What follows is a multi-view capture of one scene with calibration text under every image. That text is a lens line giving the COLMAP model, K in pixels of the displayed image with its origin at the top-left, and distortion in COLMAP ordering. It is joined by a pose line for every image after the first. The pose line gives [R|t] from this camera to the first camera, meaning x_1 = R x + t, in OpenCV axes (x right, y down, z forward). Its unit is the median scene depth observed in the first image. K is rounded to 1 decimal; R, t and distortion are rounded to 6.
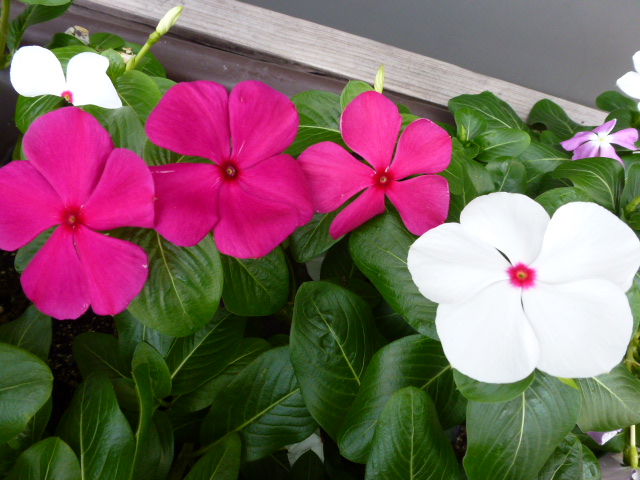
lens RADIAL K [[453.8, 0, 319.9], [0, 453.8, 241.3], [0, 0, 1]] dist [-0.038226, 0.002935]
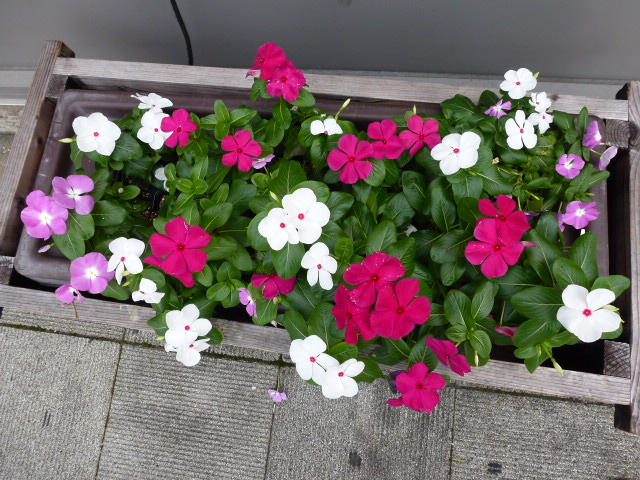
lens RADIAL K [[453.8, 0, 320.7], [0, 453.8, 239.7], [0, 0, 1]] dist [-0.038226, 0.002935]
pose [[0.977662, -0.185647, -0.098555, -0.435242], [0.187327, 0.982265, 0.007989, 0.479888], [0.095324, -0.026273, 0.995100, -2.652324]]
